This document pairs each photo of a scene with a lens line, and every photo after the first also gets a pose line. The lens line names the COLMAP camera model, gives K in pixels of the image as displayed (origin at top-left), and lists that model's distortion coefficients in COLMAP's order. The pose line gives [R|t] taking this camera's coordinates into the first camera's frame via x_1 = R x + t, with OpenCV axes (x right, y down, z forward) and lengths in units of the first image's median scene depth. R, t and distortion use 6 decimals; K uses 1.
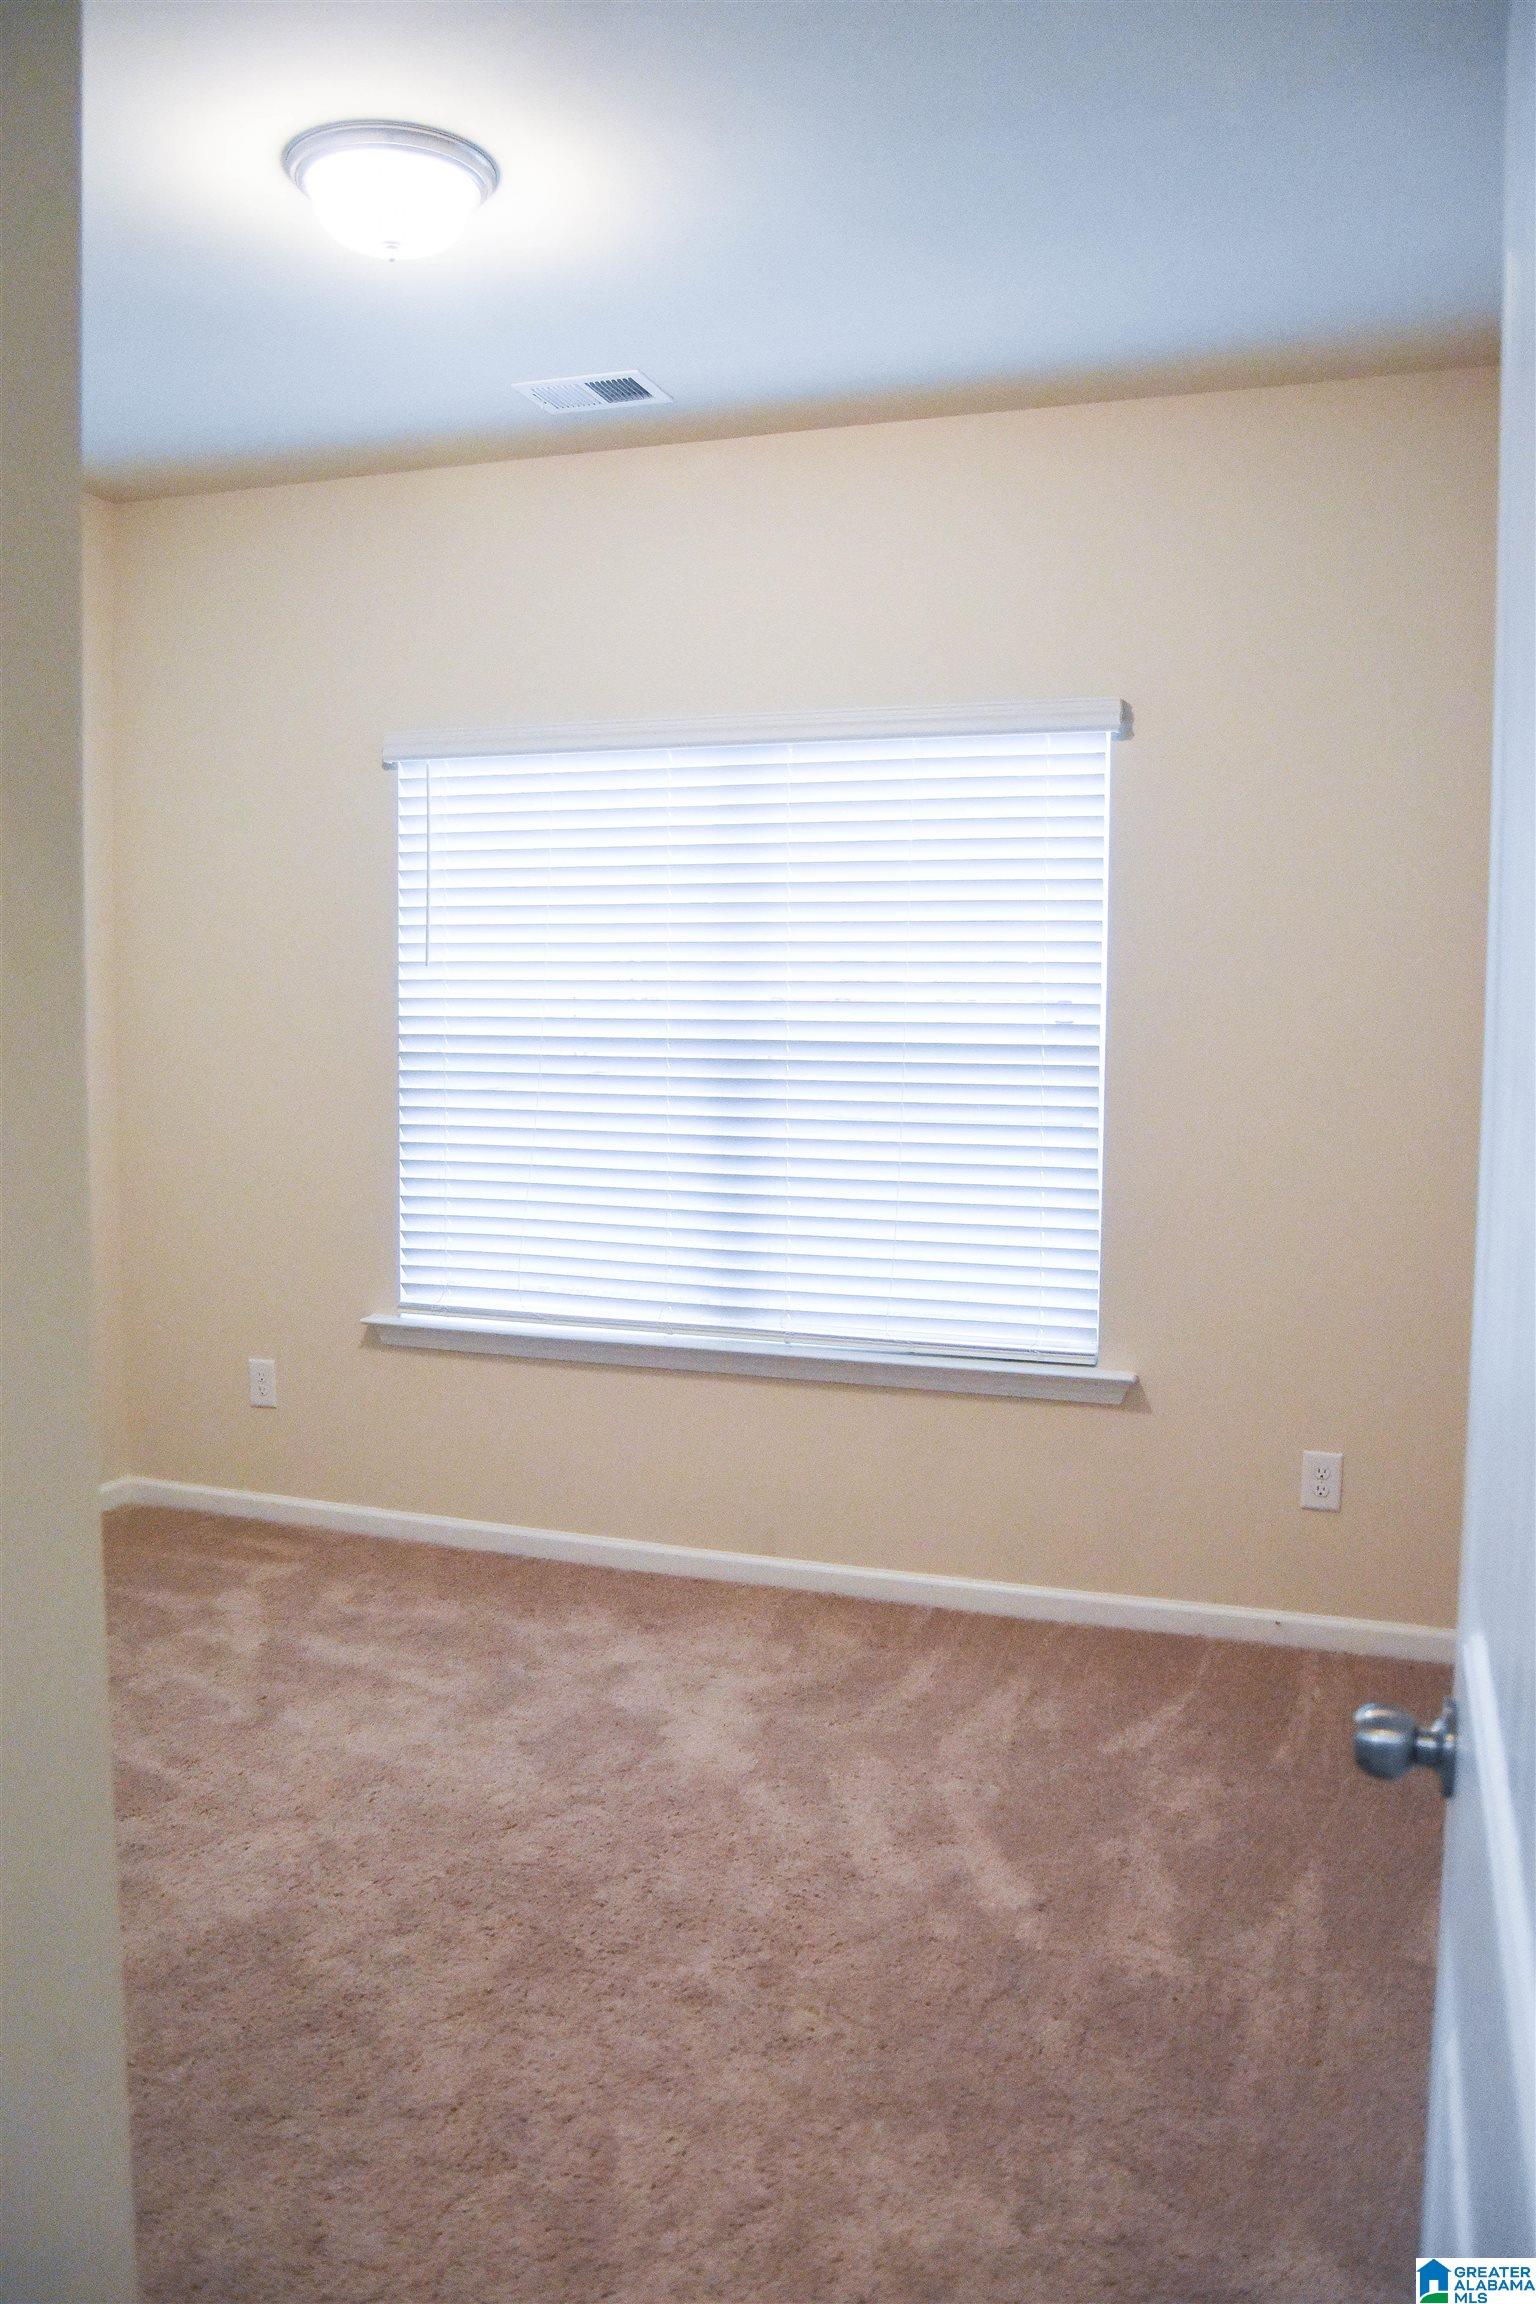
lens RADIAL K [[1876.0, 0, 747.7], [0, 1876.0, 1139.3], [0, 0, 1]] dist [-0.082463, 0.021895]
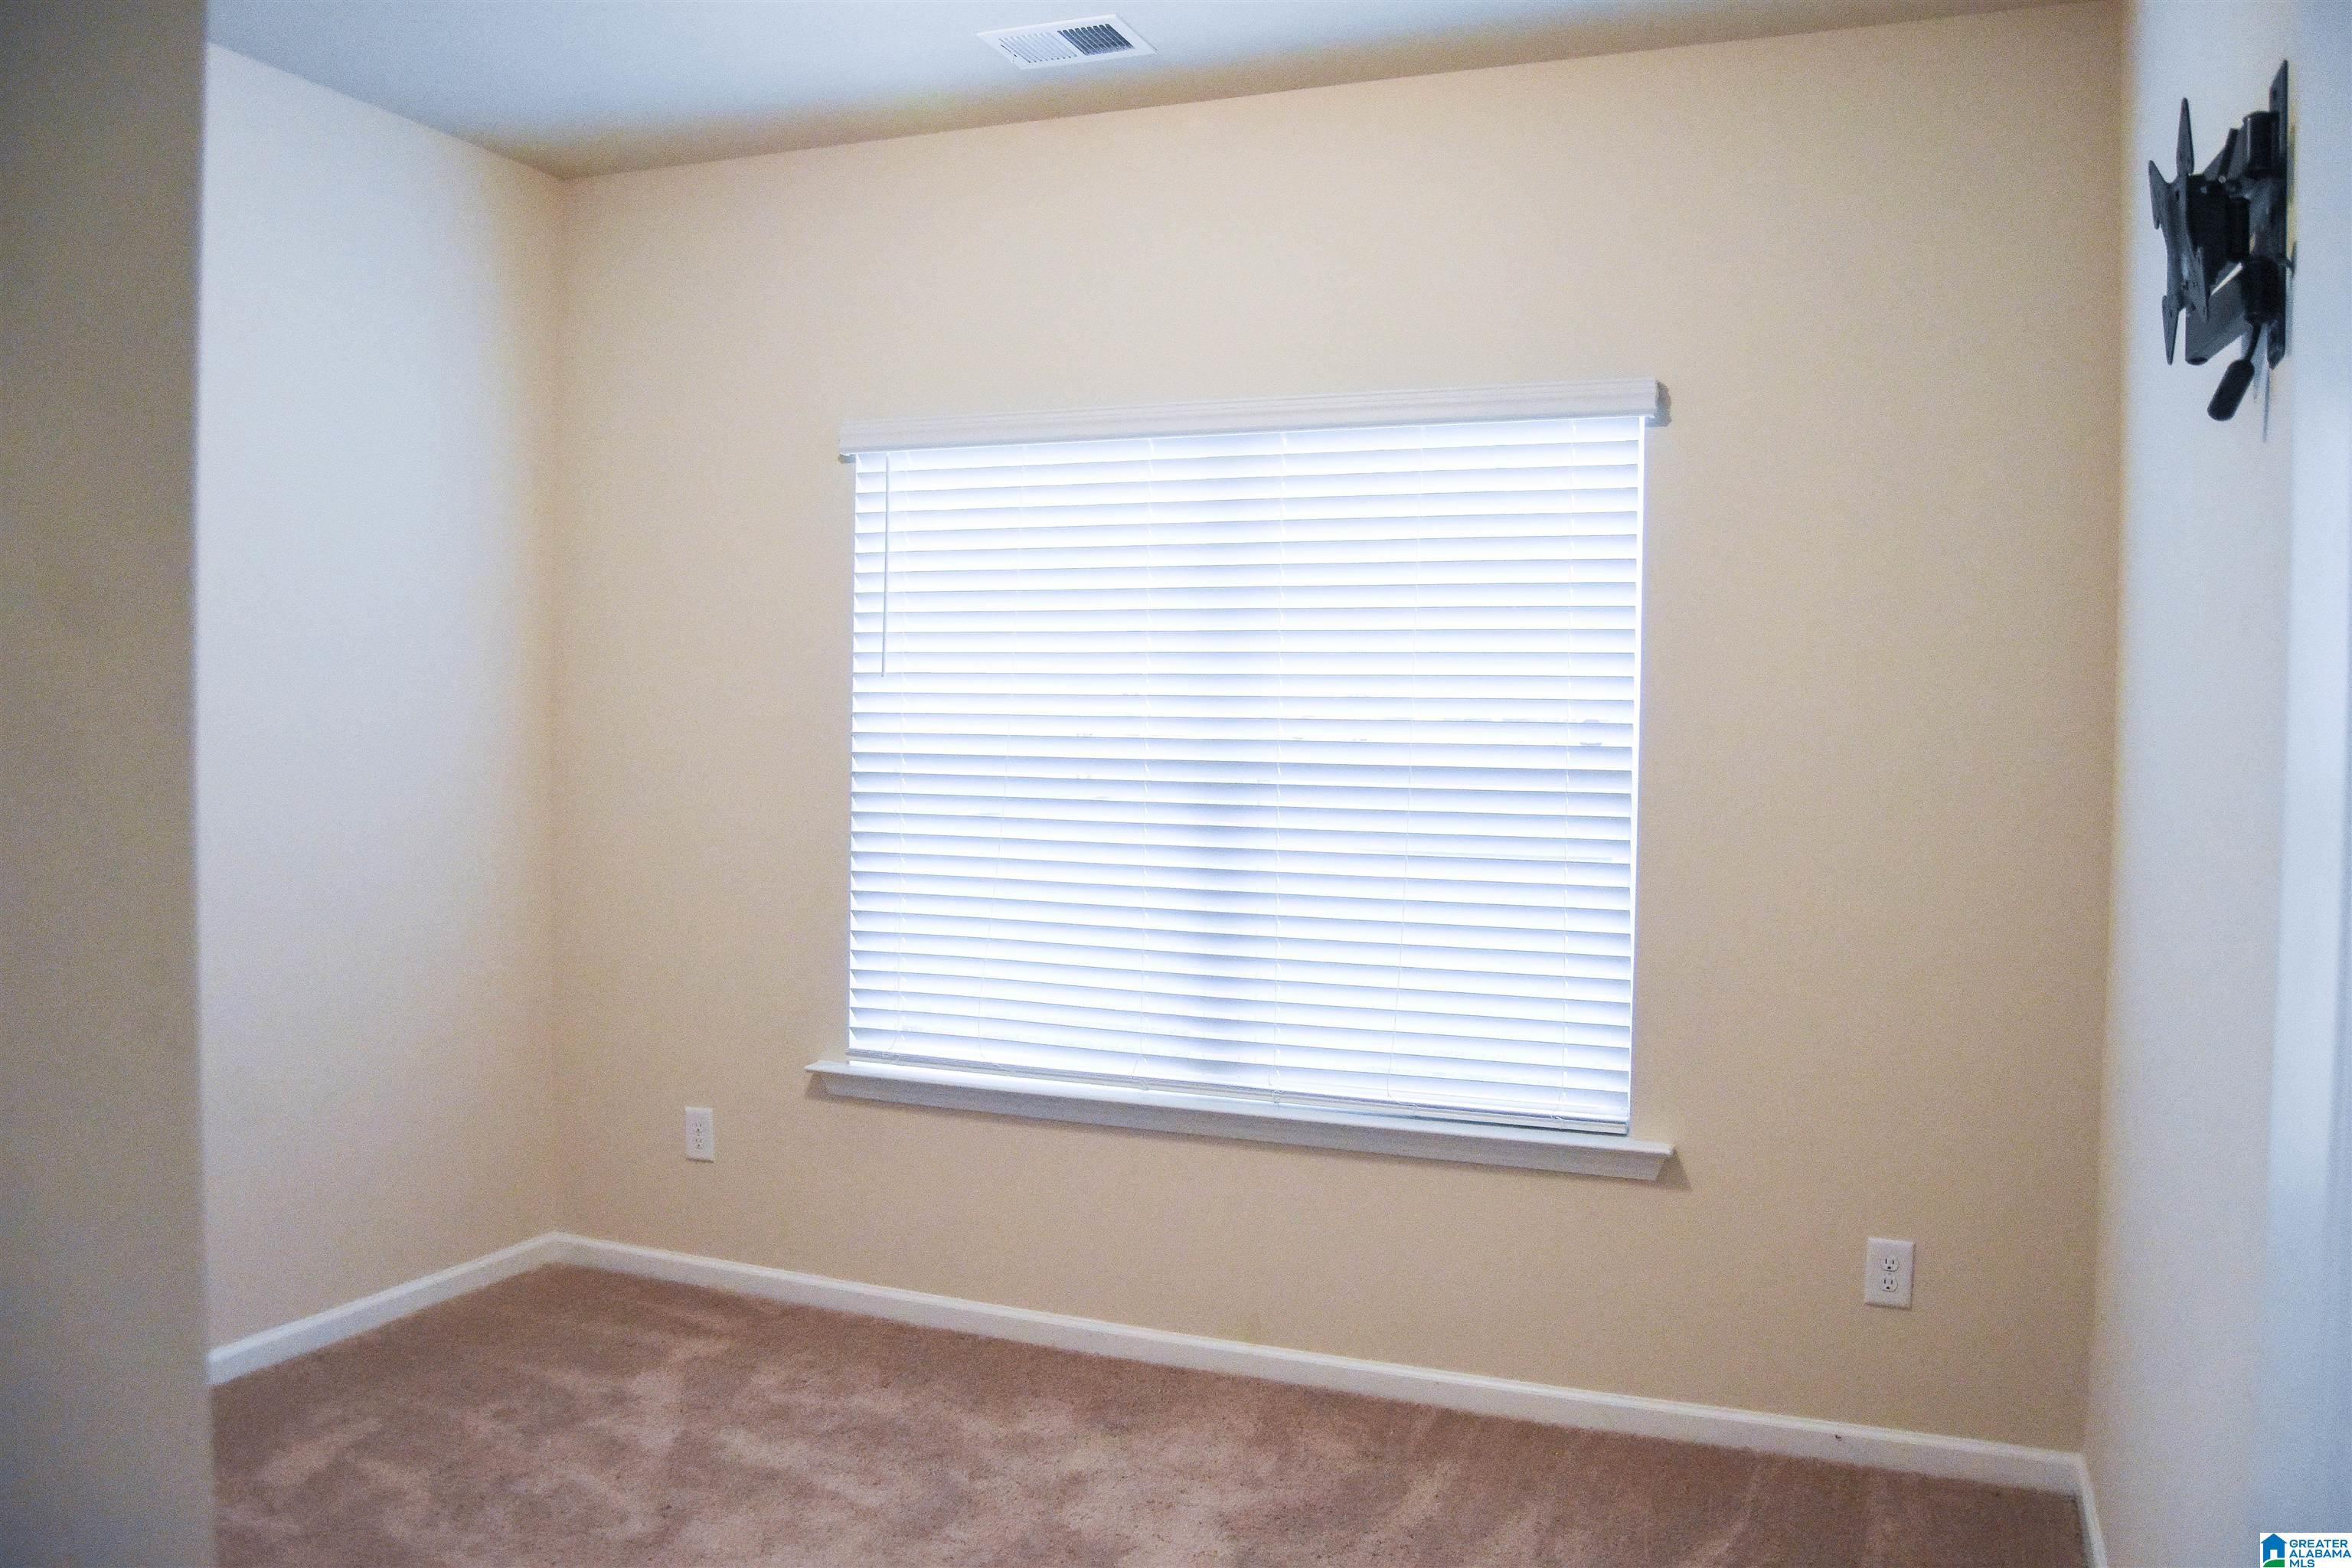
lens RADIAL K [[1880.5, 0, 1181.7], [0, 1880.5, 771.7], [0, 0, 1]] dist [-0.078876, 0.003481]
pose [[0.999228, 0.008584, -0.038326, 0.009705], [-0.010519, 0.998665, -0.050576, -0.002669], [0.037840, 0.050941, 0.997985, 0.110544]]
